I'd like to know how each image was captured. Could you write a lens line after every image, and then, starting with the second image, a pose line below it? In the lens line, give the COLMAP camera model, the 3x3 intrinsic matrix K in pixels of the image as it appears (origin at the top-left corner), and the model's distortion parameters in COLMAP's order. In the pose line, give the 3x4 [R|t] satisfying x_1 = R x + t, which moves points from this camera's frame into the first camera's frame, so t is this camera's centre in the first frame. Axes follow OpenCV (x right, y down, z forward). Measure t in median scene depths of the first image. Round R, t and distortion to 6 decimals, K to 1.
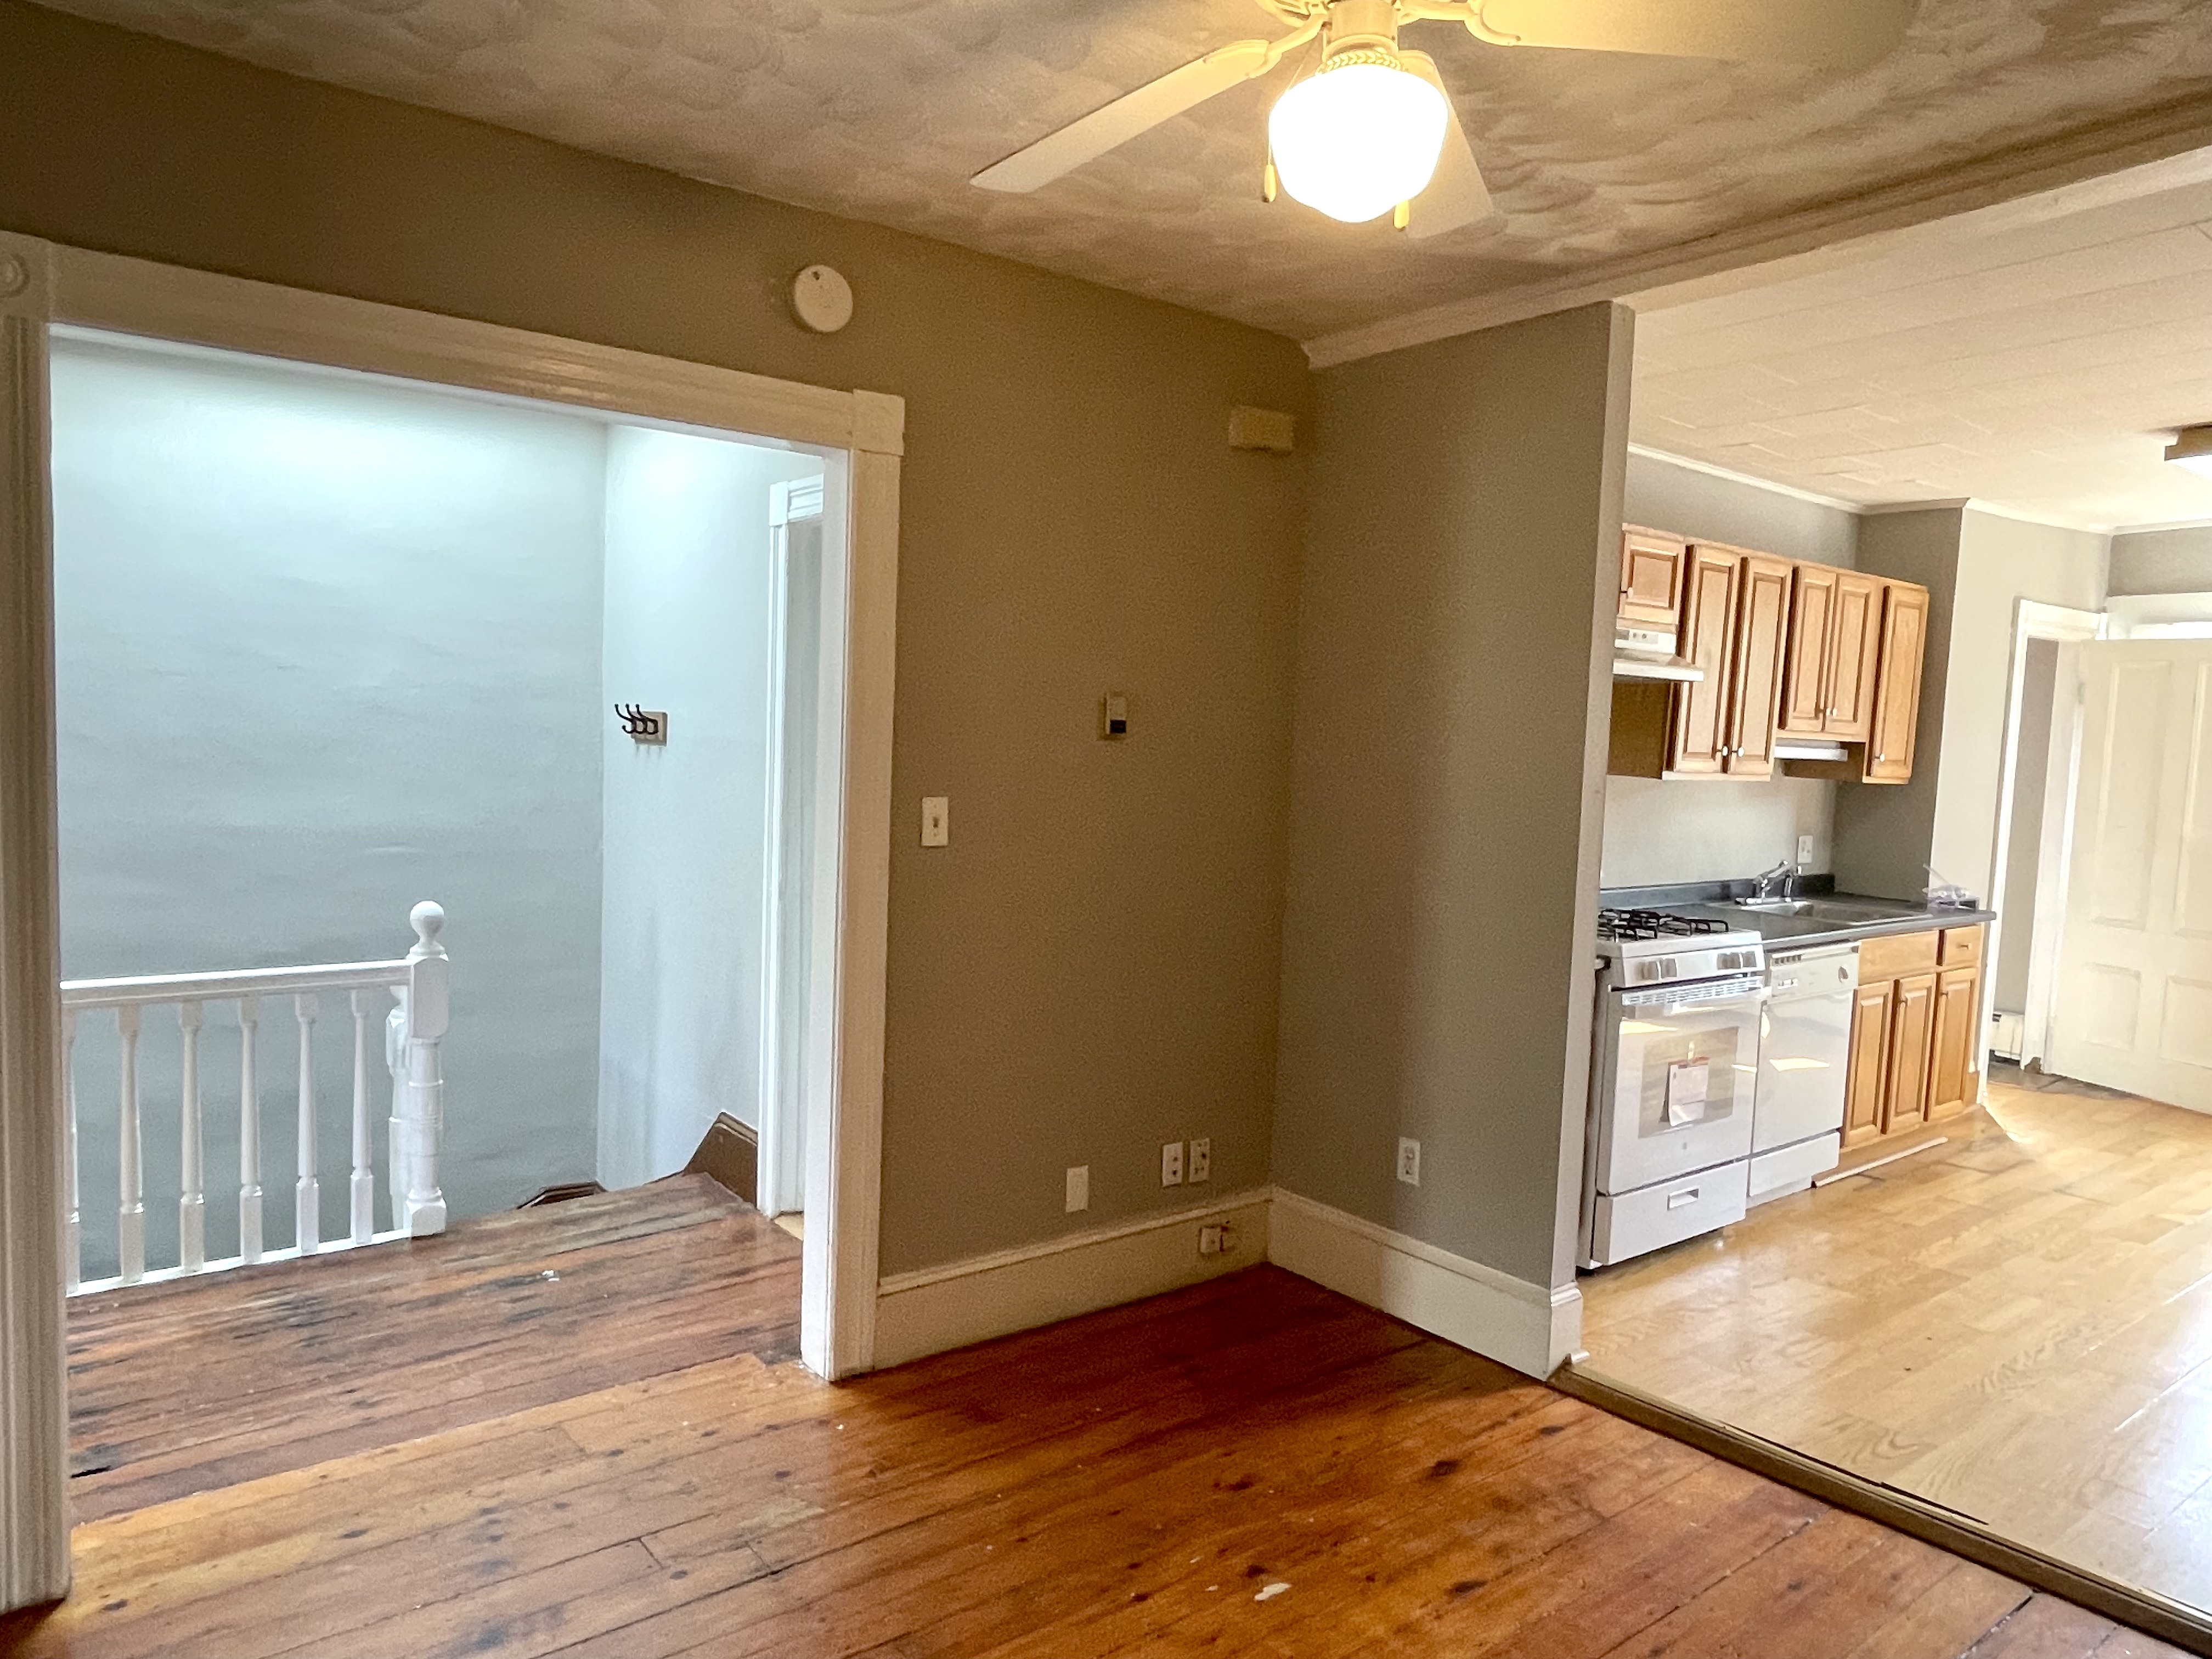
lens RADIAL K [[1445.2, 0, 1097.4], [0, 1445.2, 846.6], [0, 0, 1]] dist [0.001820, -0.008908]
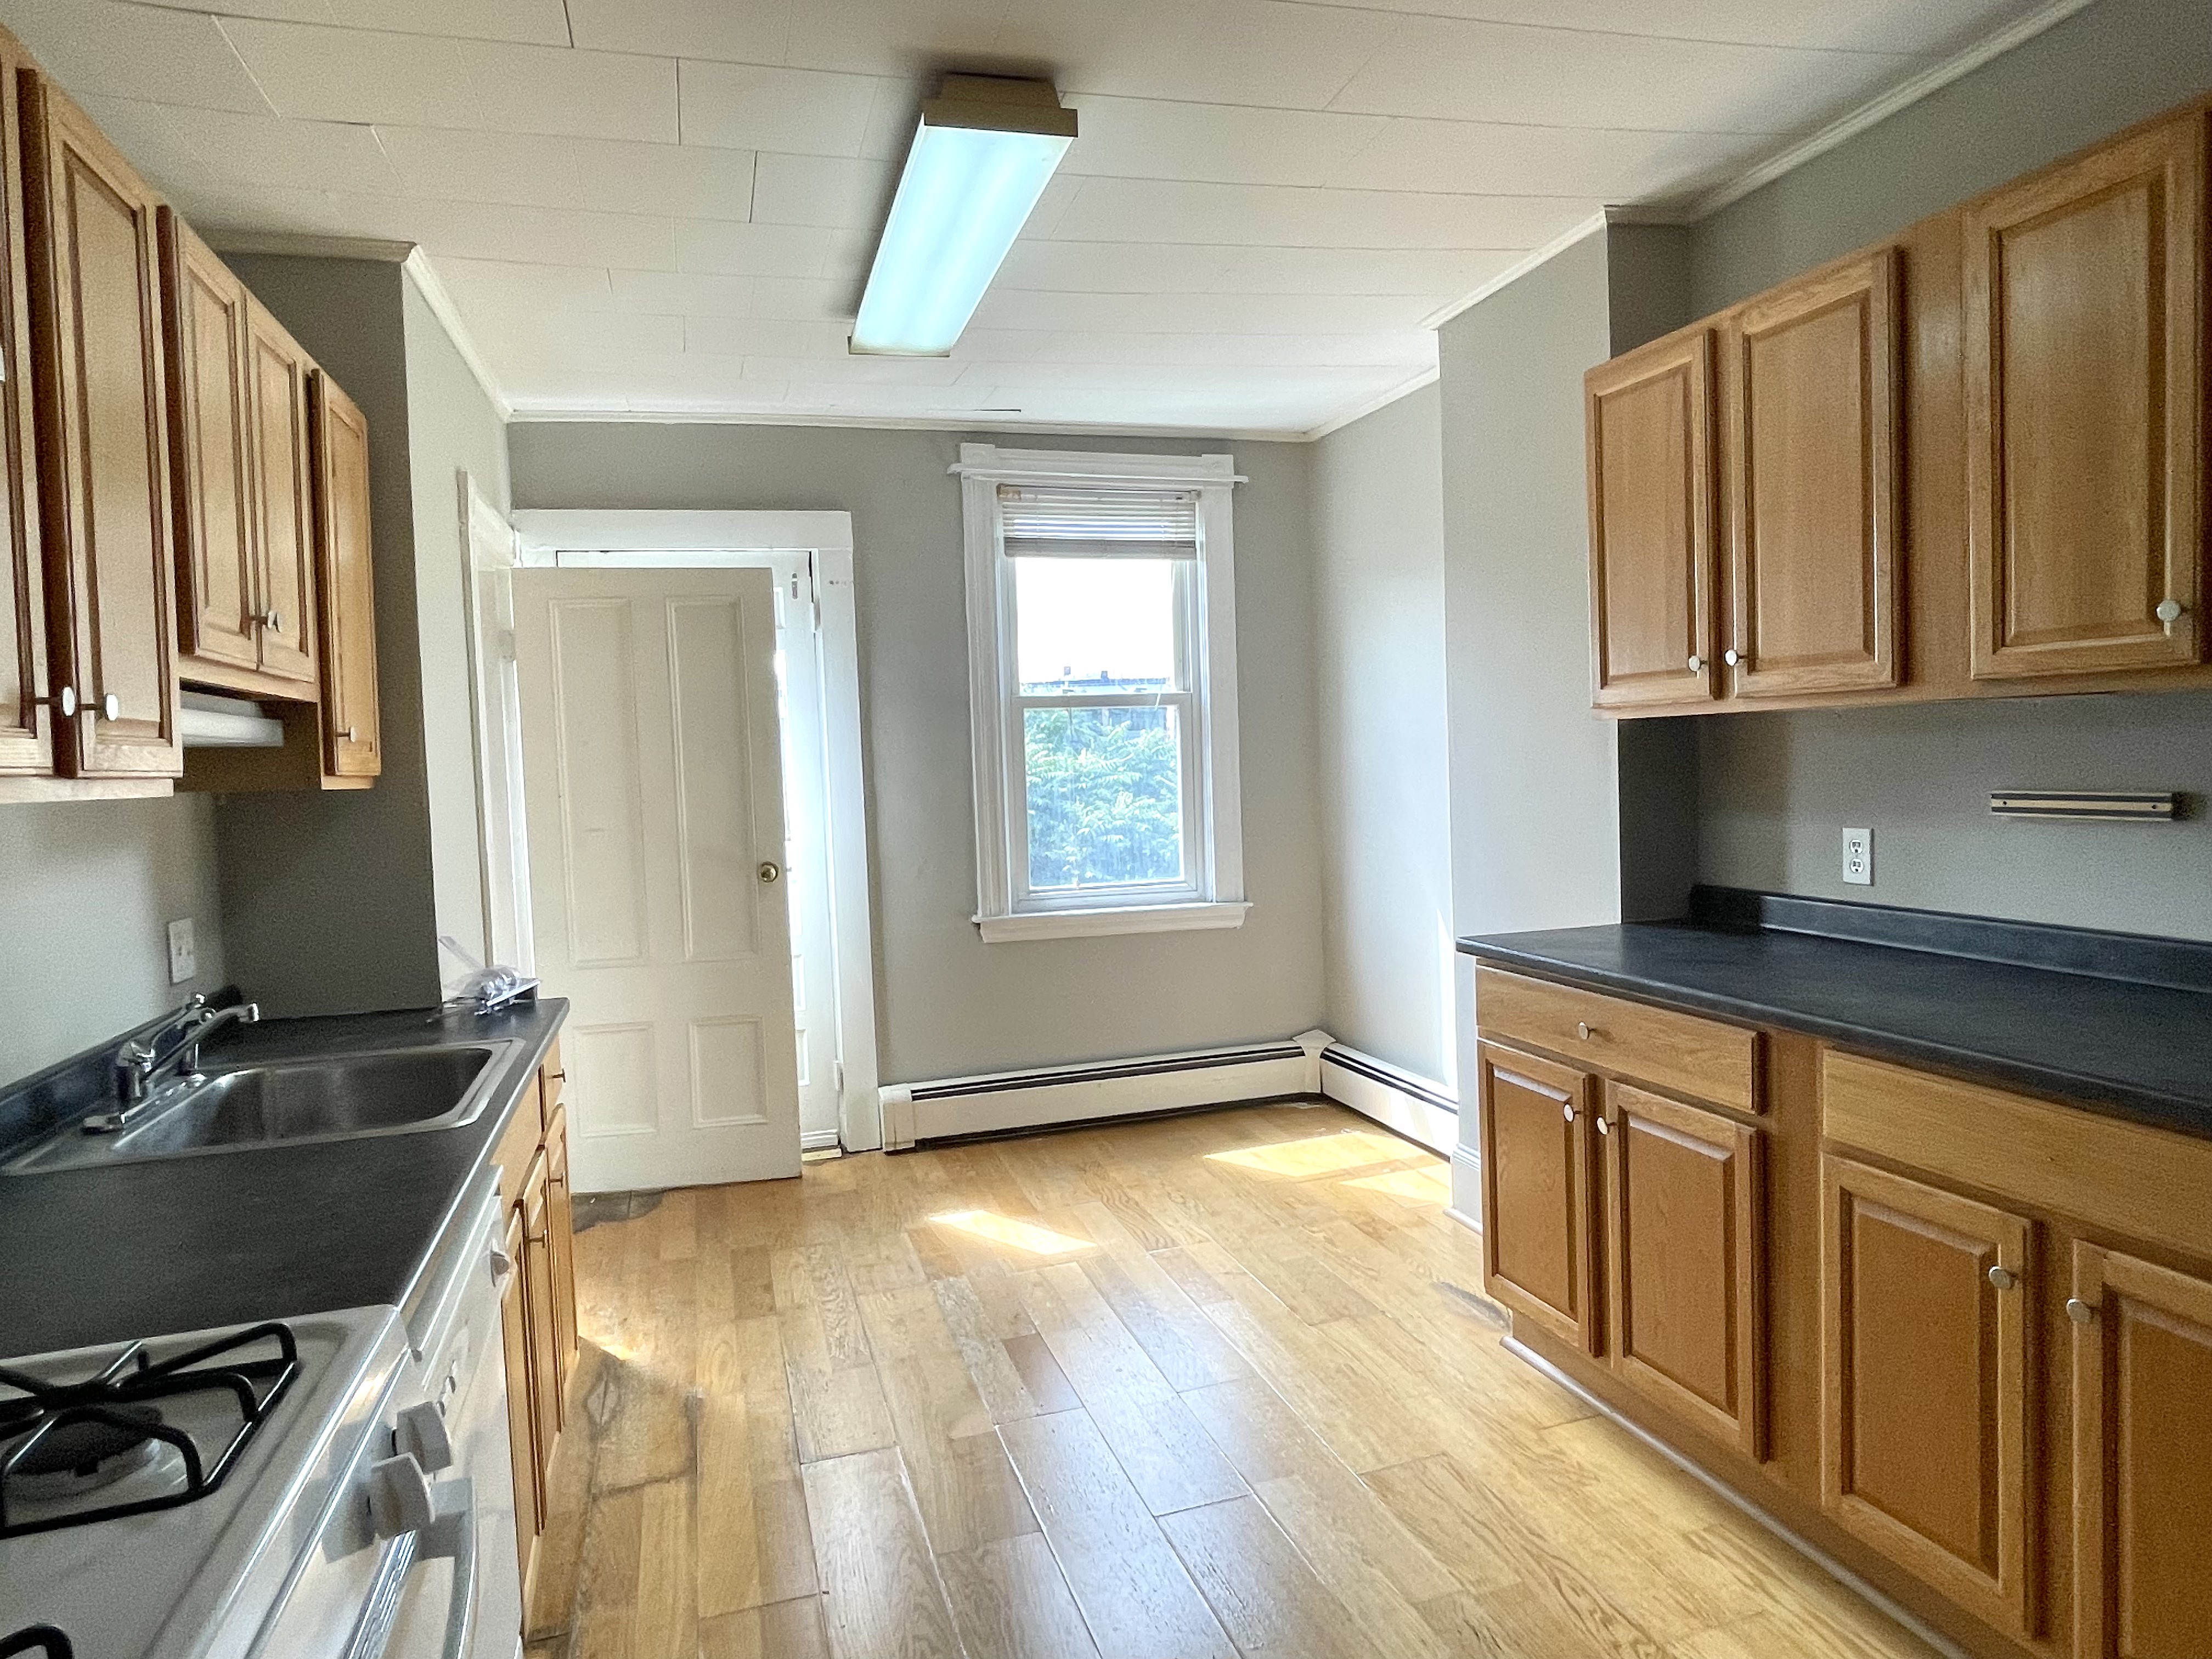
lens RADIAL K [[1325.0, 0, 1107.7], [0, 1325.0, 815.3], [0, 0, 1]] dist [-0.005872, -0.000114]
pose [[0.347119, -0.095321, 0.932964, 0.317977], [0.132797, 0.989793, 0.051719, -0.035860], [-0.928371, 0.105943, 0.356235, 0.891866]]
